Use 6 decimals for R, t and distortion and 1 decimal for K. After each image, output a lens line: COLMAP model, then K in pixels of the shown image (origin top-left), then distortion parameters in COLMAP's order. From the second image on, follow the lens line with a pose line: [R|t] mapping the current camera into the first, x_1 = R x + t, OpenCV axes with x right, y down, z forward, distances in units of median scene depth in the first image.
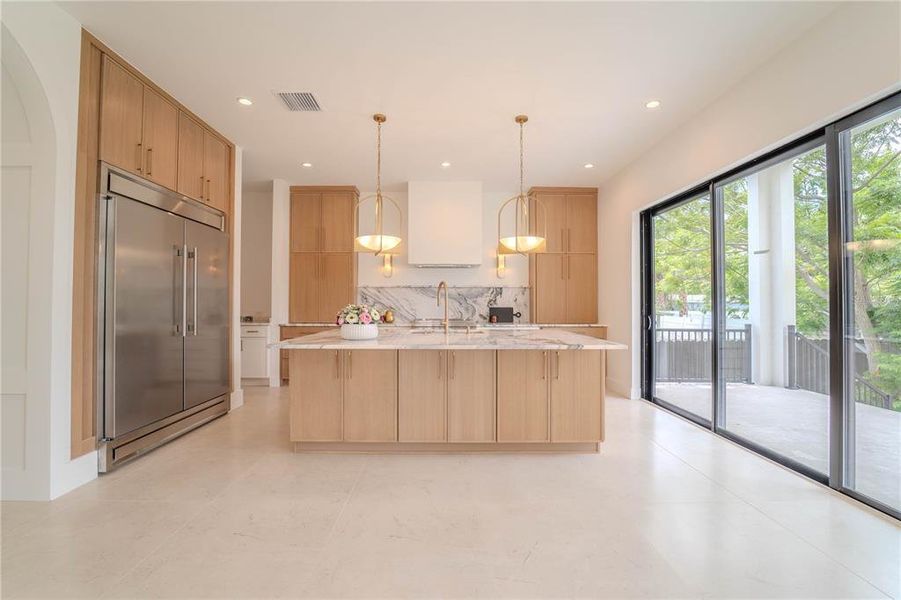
lens RADIAL K [[368.4, 0, 445.6], [0, 368.4, 299.3], [0, 0, 1]] dist [-0.022464, 0.000077]
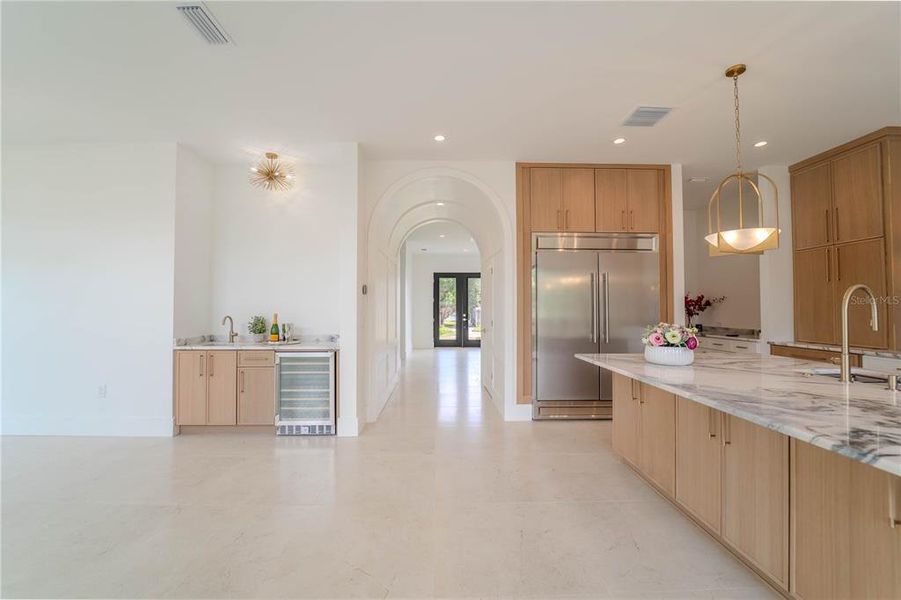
lens RADIAL K [[368.4, 0, 445.6], [0, 368.4, 299.3], [0, 0, 1]] dist [-0.022464, 0.000077]
pose [[0.018347, -0.025274, -0.999512, 0.483388], [0.012498, 0.999608, -0.025047, -0.021974], [0.999754, -0.012033, 0.018655, 0.363778]]
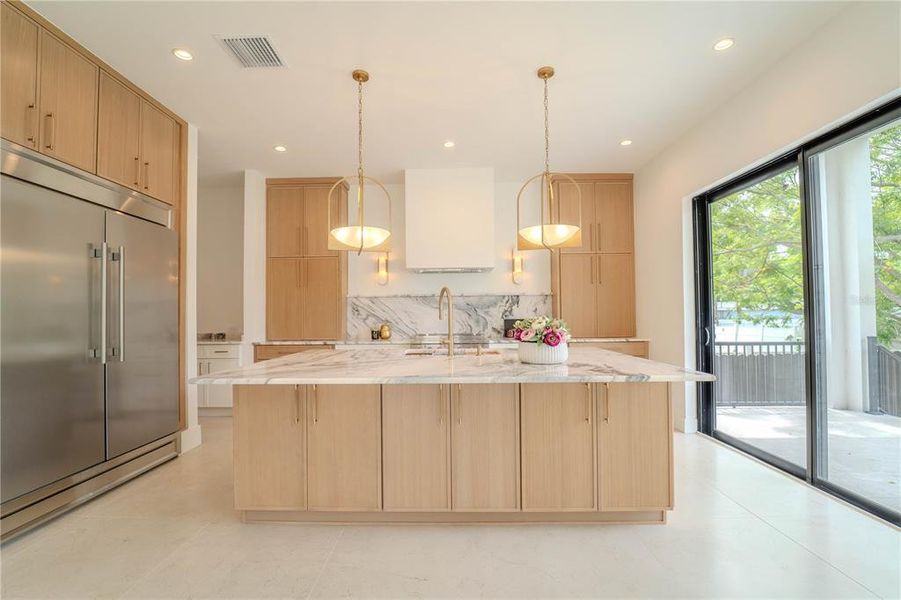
lens RADIAL K [[385.5, 0, 446.8], [0, 385.5, 308.5], [0, 0, 1]] dist [-0.024214, 0.000025]
pose [[0.999697, -0.012646, -0.021114, 0.011321], [0.012548, 0.999910, -0.004790, -0.000094], [0.021173, 0.004523, 0.999766, 0.188828]]
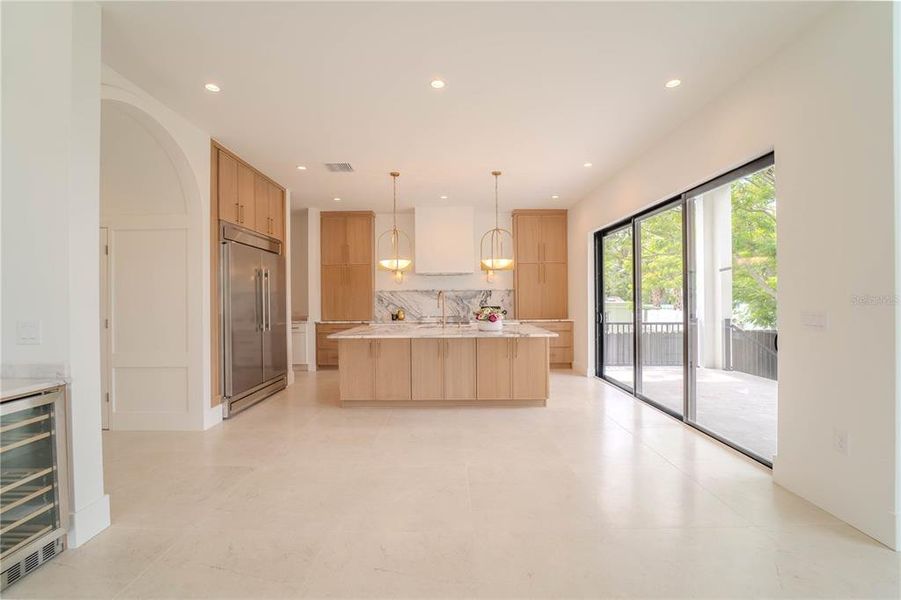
lens RADIAL K [[368.4, 0, 445.6], [0, 368.4, 299.3], [0, 0, 1]] dist [-0.022464, 0.000077]
pose [[0.999842, -0.010460, -0.014363, 0.027045], [0.010651, 0.999854, 0.013327, -0.032092], [0.014222, -0.013477, 0.999808, -0.374348]]
